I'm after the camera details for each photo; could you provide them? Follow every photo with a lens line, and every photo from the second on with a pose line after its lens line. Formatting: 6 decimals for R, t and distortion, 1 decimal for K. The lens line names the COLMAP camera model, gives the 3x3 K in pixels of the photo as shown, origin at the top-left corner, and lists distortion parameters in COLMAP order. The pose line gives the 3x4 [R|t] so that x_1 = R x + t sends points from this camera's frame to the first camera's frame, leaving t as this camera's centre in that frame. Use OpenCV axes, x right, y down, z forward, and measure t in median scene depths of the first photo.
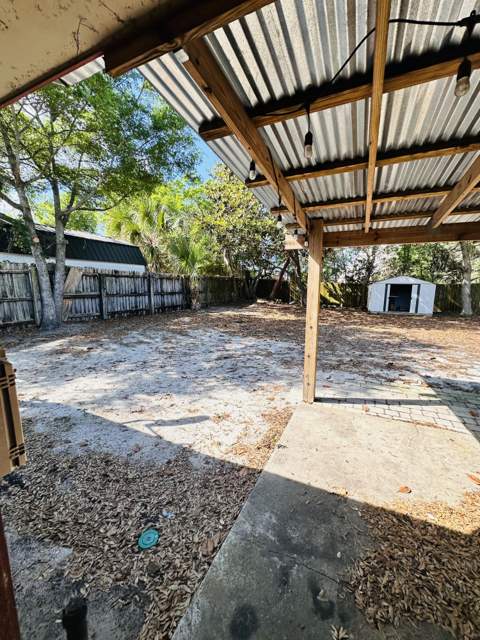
lens RADIAL K [[254.8, 0, 240.0], [0, 254.8, 320.0], [0, 0, 1]] dist [-0.004745, 0.000403]
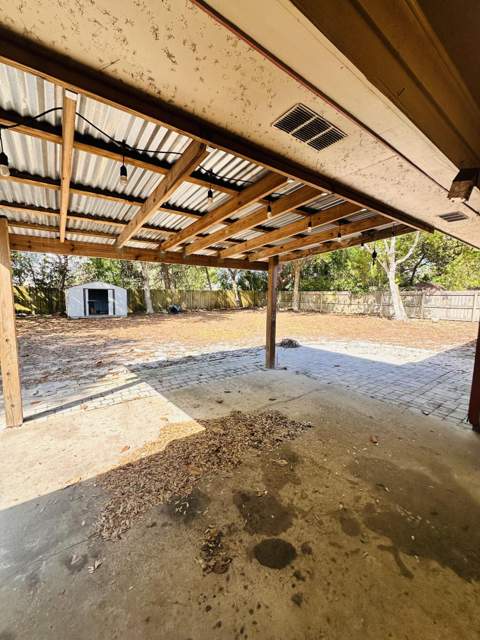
lens RADIAL K [[254.8, 0, 240.0], [0, 254.8, 320.0], [0, 0, 1]] dist [-0.004745, 0.000403]
pose [[0.481623, -0.094316, 0.871288, -0.069421], [0.108088, 0.992994, 0.047742, 0.003474], [-0.869687, 0.071182, 0.488444, -0.096873]]
